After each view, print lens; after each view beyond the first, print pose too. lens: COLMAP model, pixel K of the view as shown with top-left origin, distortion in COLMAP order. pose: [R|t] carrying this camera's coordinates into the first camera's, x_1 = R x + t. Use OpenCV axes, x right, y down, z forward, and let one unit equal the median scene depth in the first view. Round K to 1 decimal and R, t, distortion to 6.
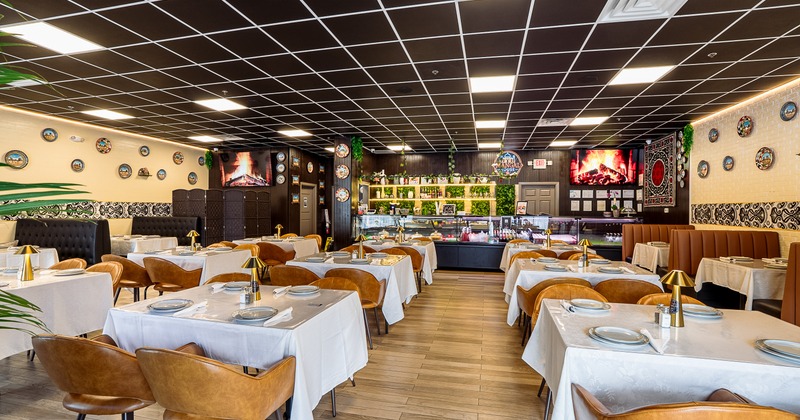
lens RADIAL K [[374.1, 0, 400.0], [0, 374.1, 210.0], [0, 0, 1]] dist [-0.070784, 0.028443]
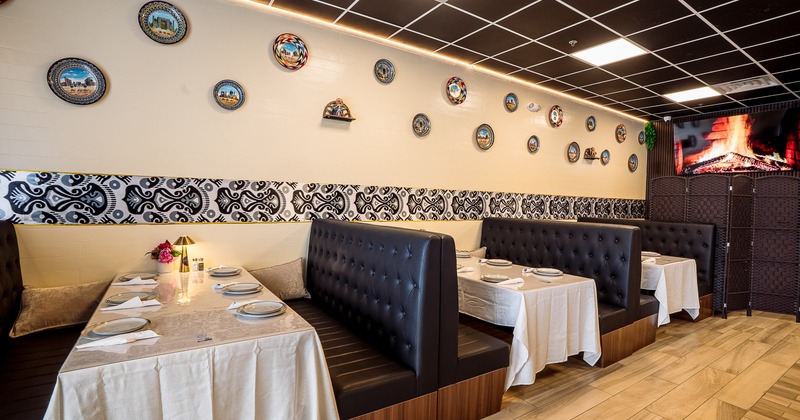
lens RADIAL K [[374.1, 0, 400.0], [0, 374.1, 210.0], [0, 0, 1]] dist [-0.070784, 0.028443]
pose [[0.730183, 0.033611, -0.682424, -0.409258], [-0.025232, 0.999434, 0.022227, -0.002394], [0.682785, 0.000989, 0.730618, 0.198276]]
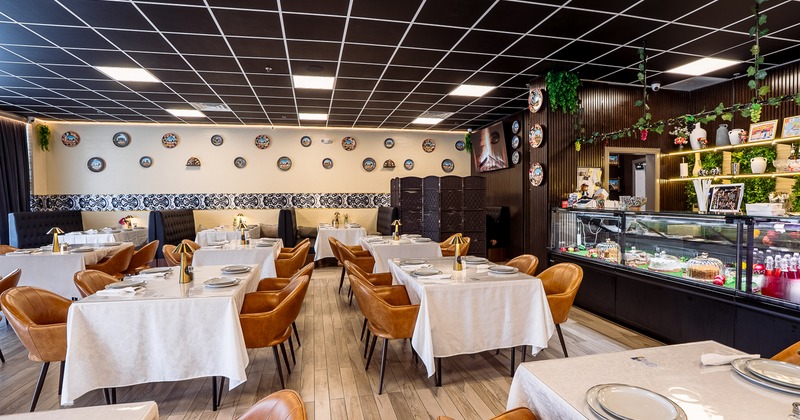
lens RADIAL K [[387.3, 0, 400.0], [0, 387.3, 210.0], [0, 0, 1]] dist [-0.046661, 0.001085]
pose [[0.439352, 0.021419, -0.898059, 0.258024], [0.006456, 0.999615, 0.027000, -0.001530], [0.898292, -0.017660, 0.439045, 0.454896]]
